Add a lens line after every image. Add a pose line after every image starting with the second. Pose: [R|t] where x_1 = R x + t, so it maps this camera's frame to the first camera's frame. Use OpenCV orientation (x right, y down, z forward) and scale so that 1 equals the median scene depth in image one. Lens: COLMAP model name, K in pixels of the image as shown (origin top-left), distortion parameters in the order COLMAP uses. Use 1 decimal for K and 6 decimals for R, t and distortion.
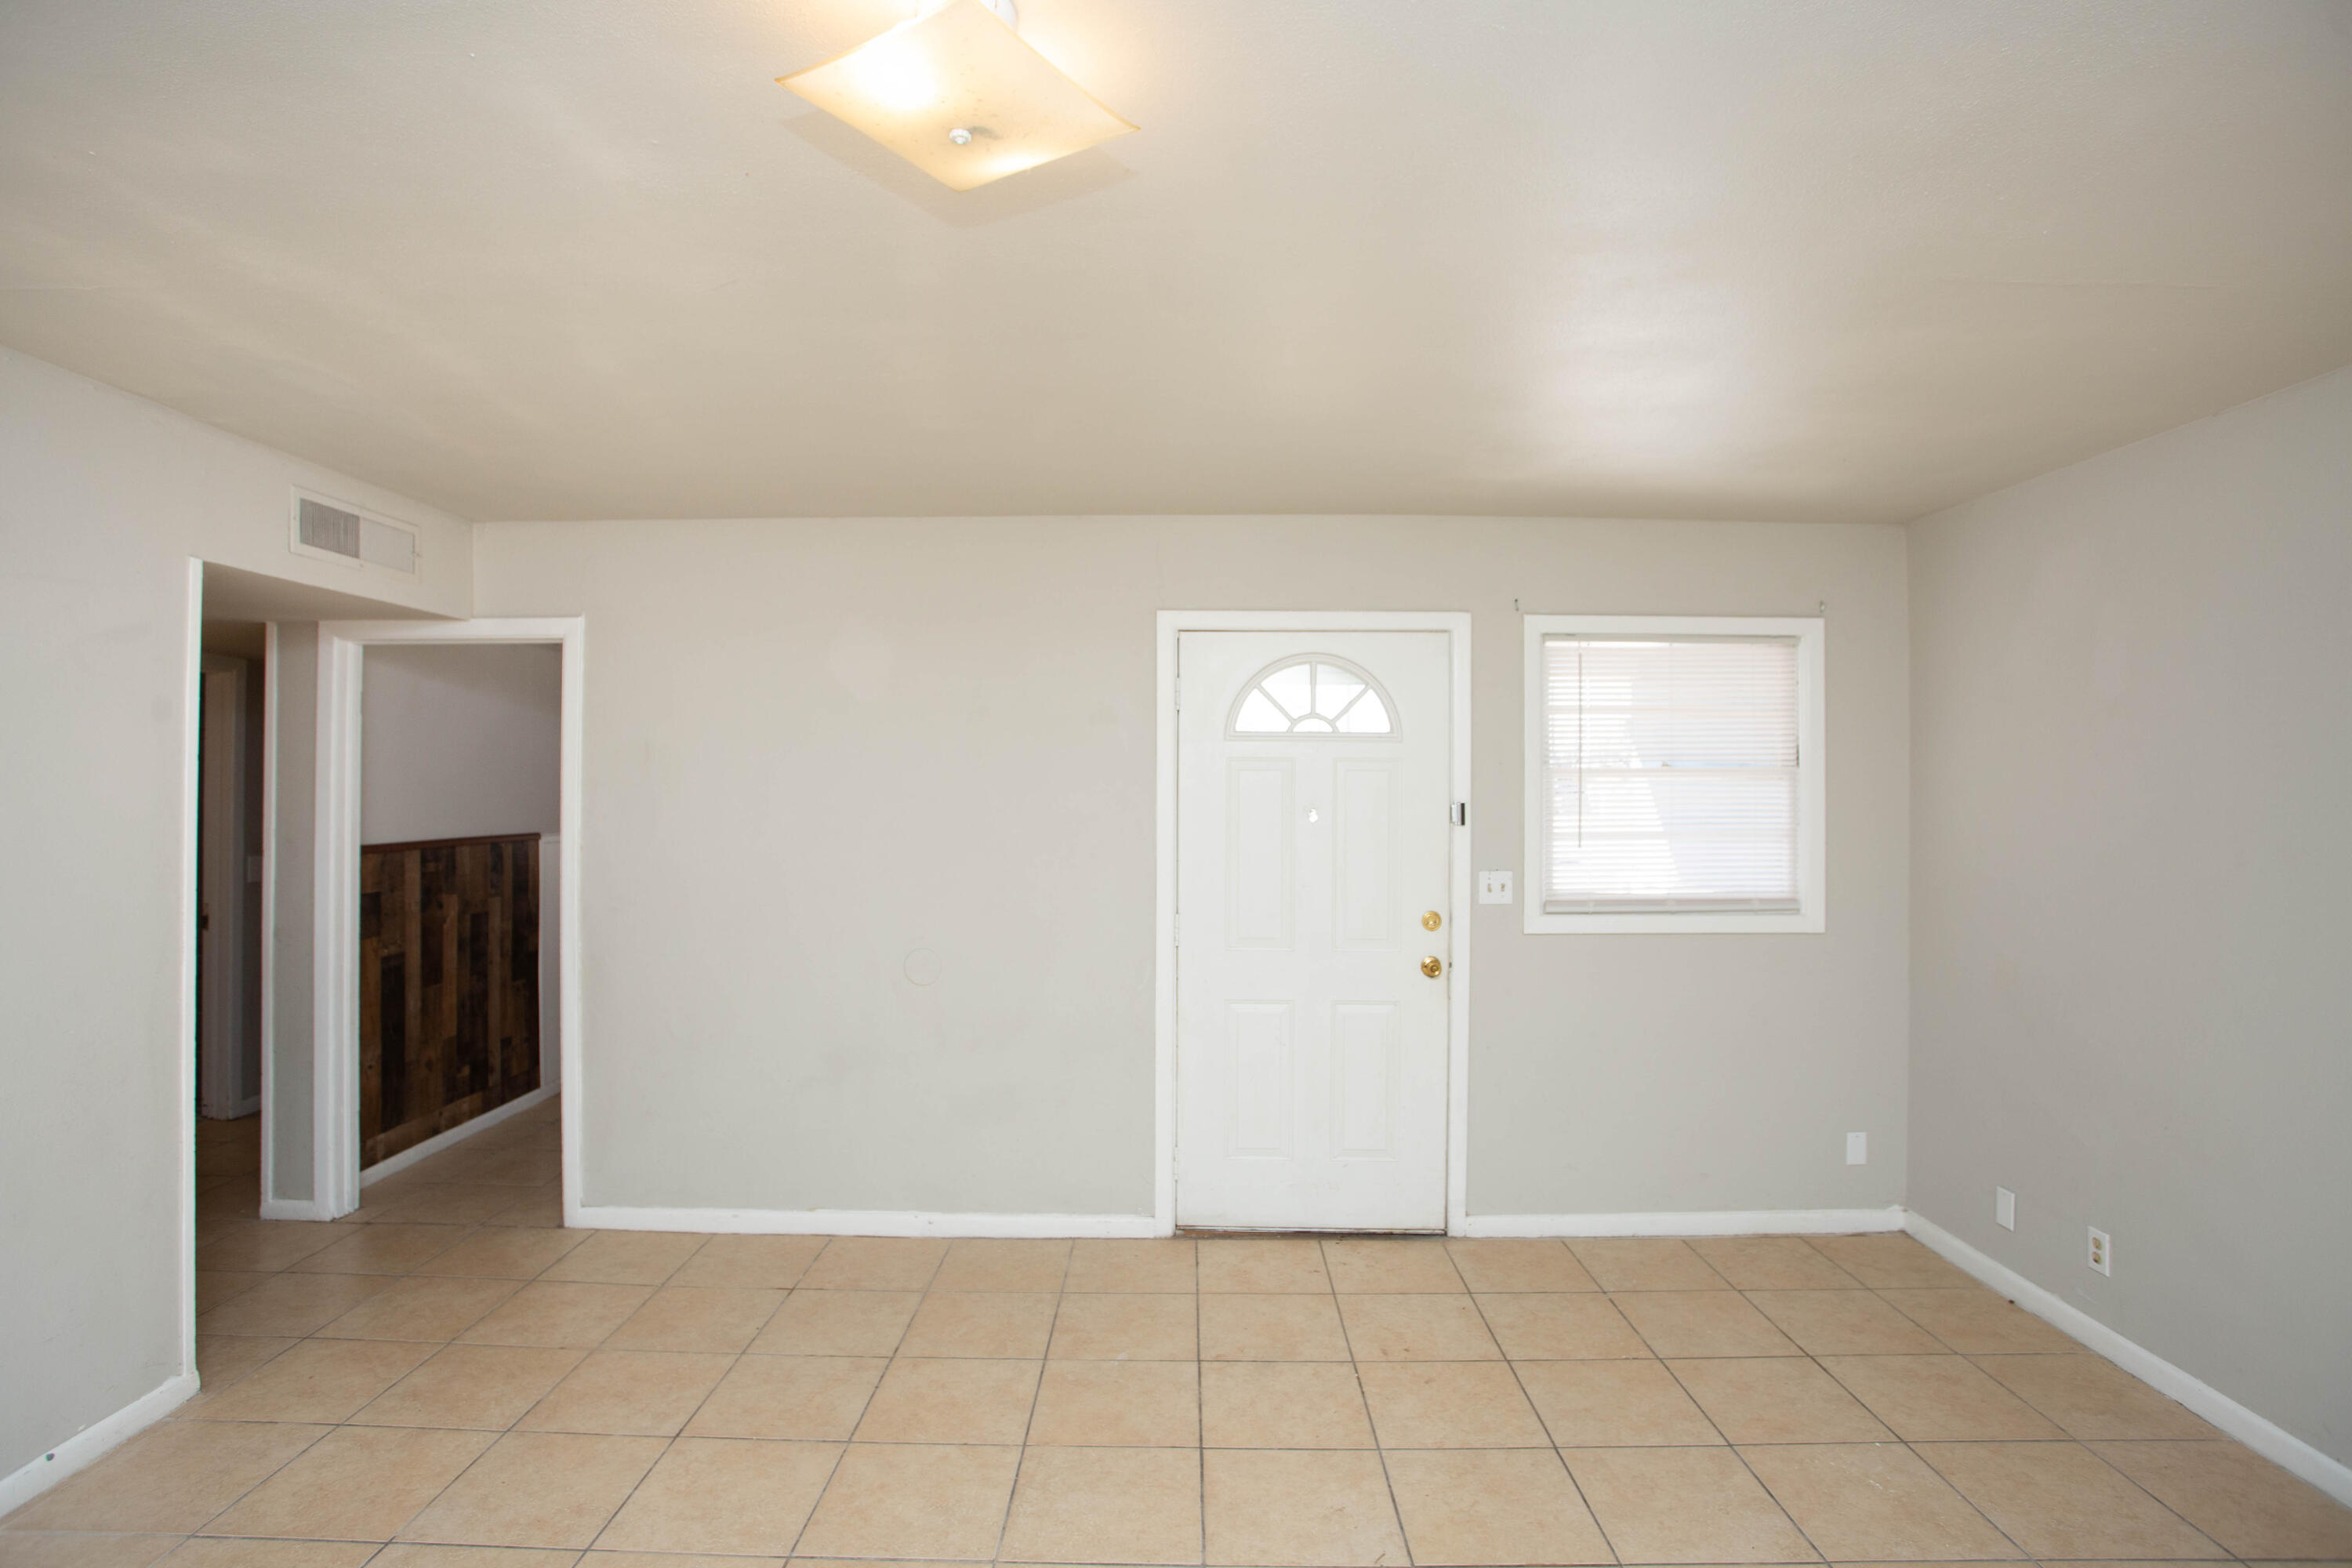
lens RADIAL K [[1132.5, 0, 1163.5], [0, 1132.5, 777.1], [0, 0, 1]] dist [-0.036802, 0.010063]
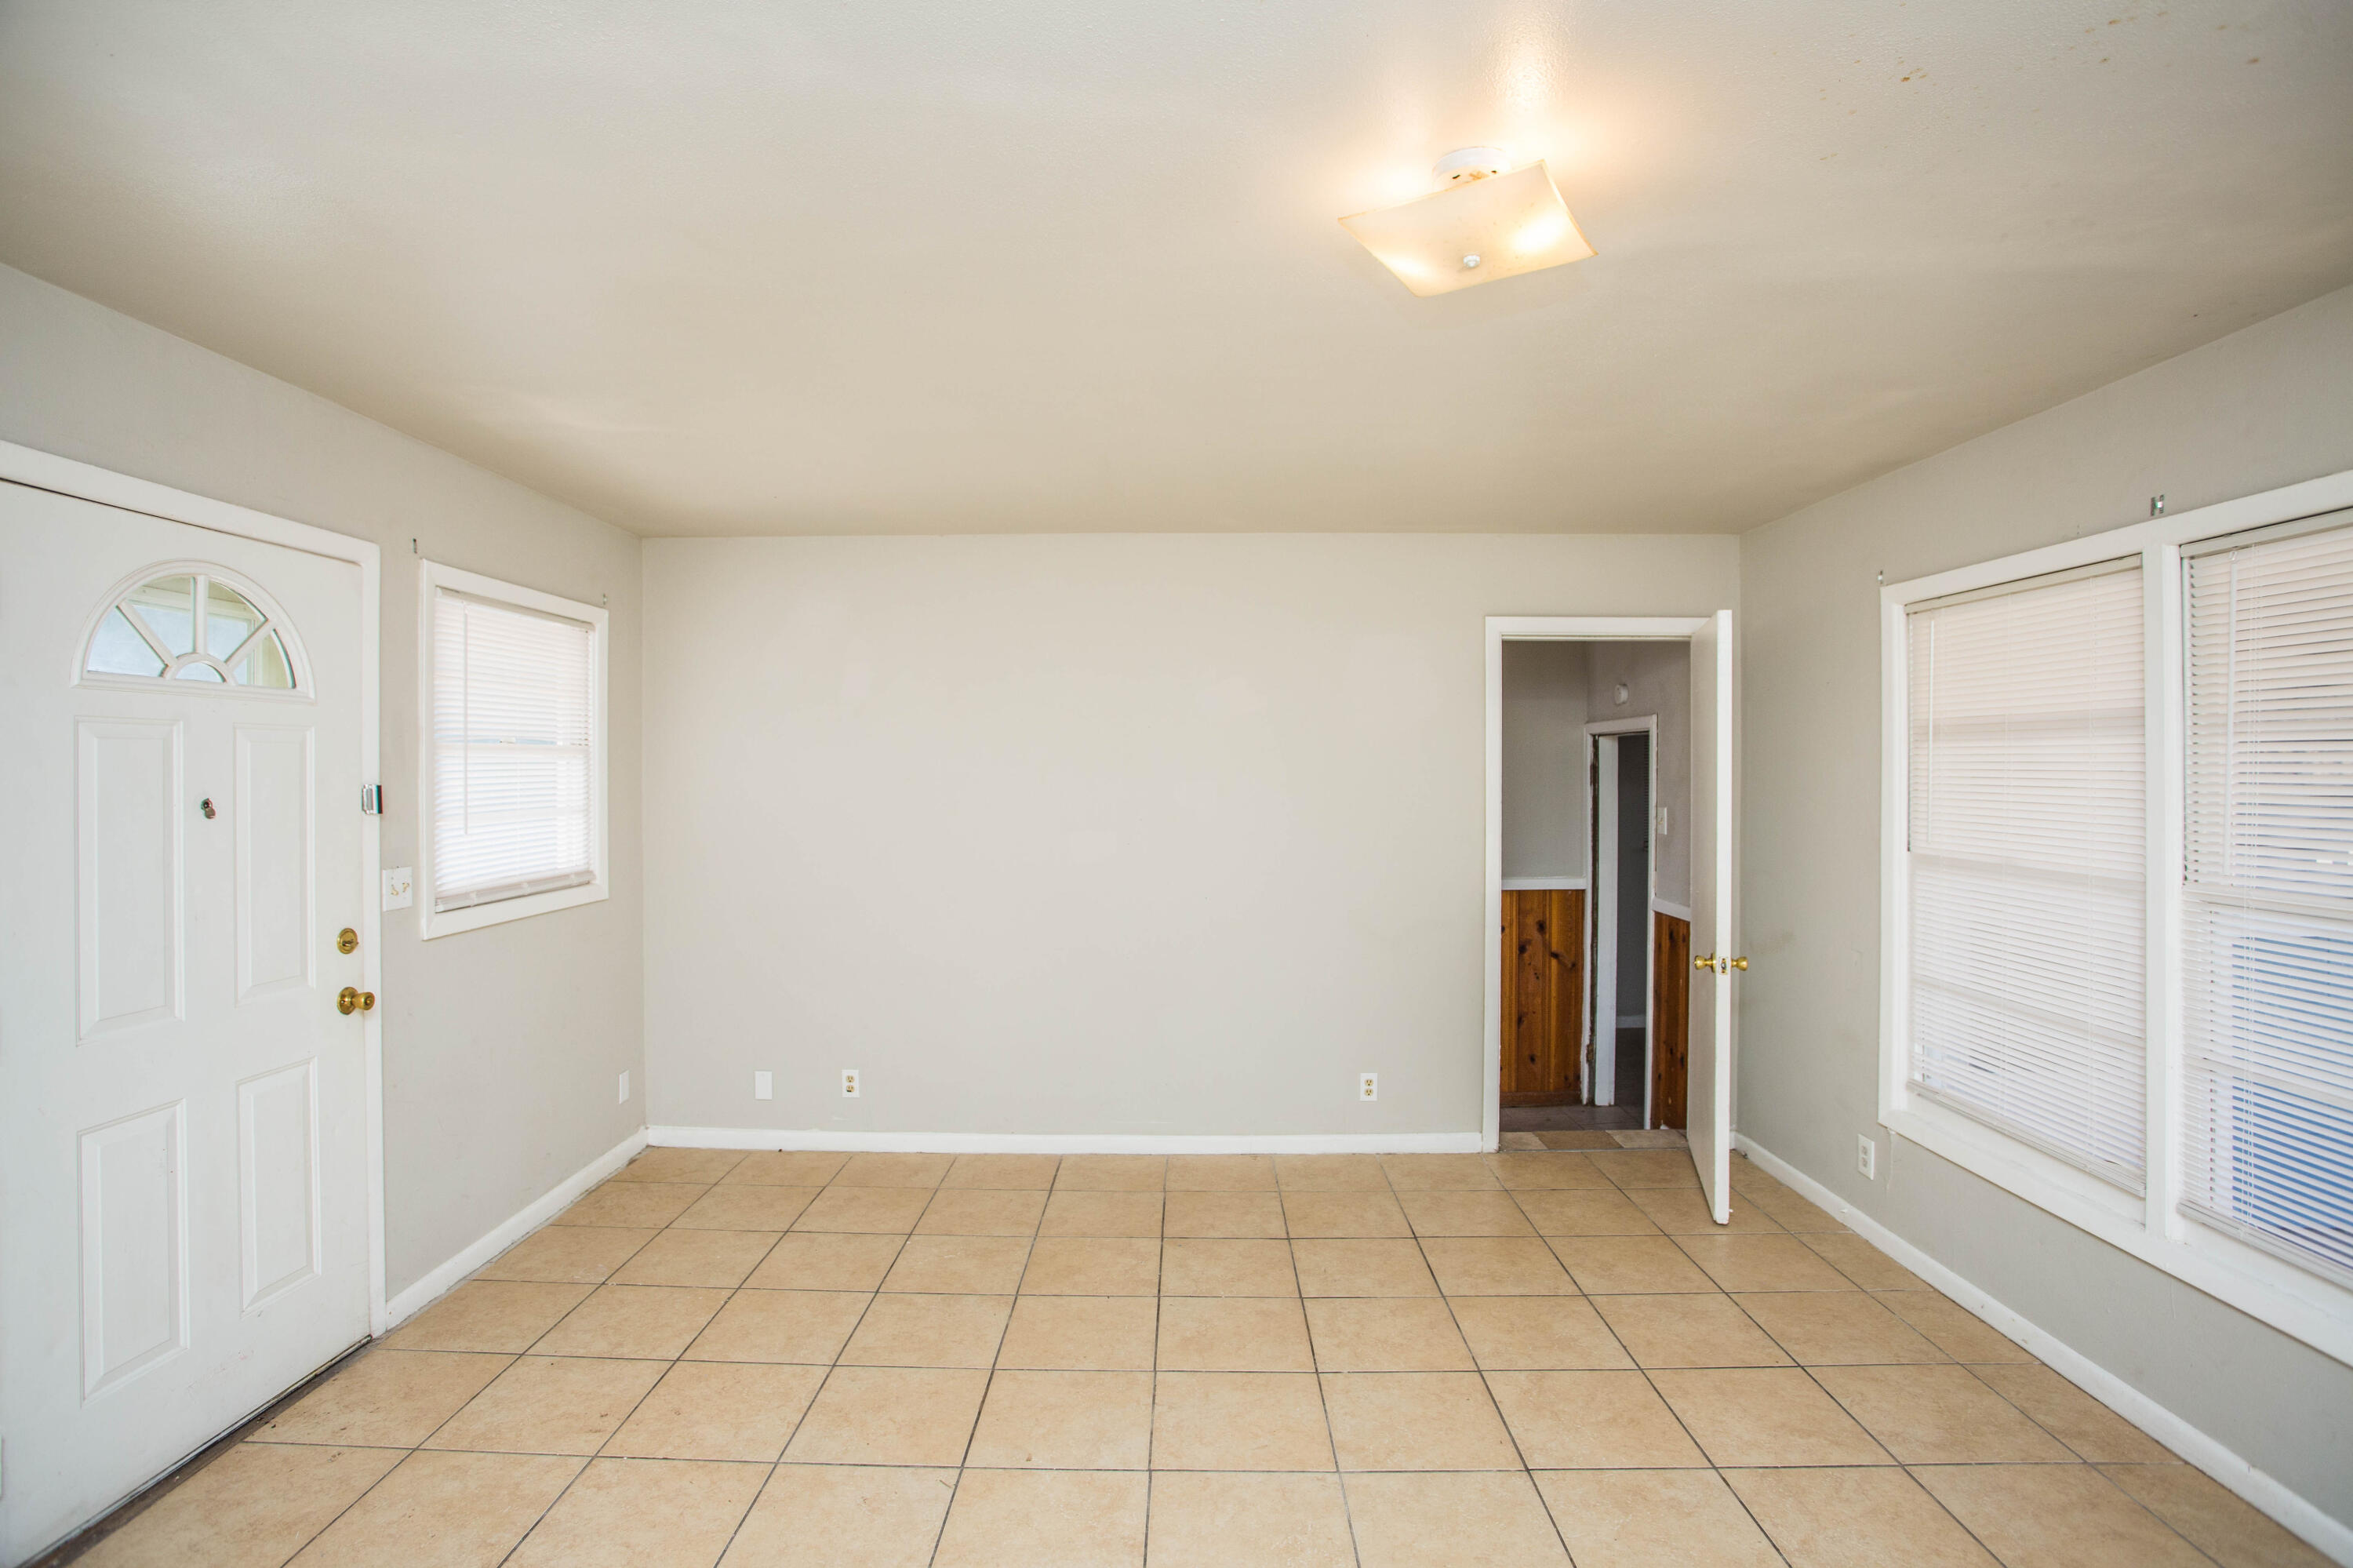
lens RADIAL K [[1133.0, 0, 1170.7], [0, 1133.0, 770.9], [0, 0, 1]] dist [-0.036802, 0.010063]
pose [[0.022300, -0.005288, 0.999737, -0.502766], [-0.015650, 0.999862, 0.005638, -0.000011], [-0.999629, -0.015772, 0.022214, 0.437150]]
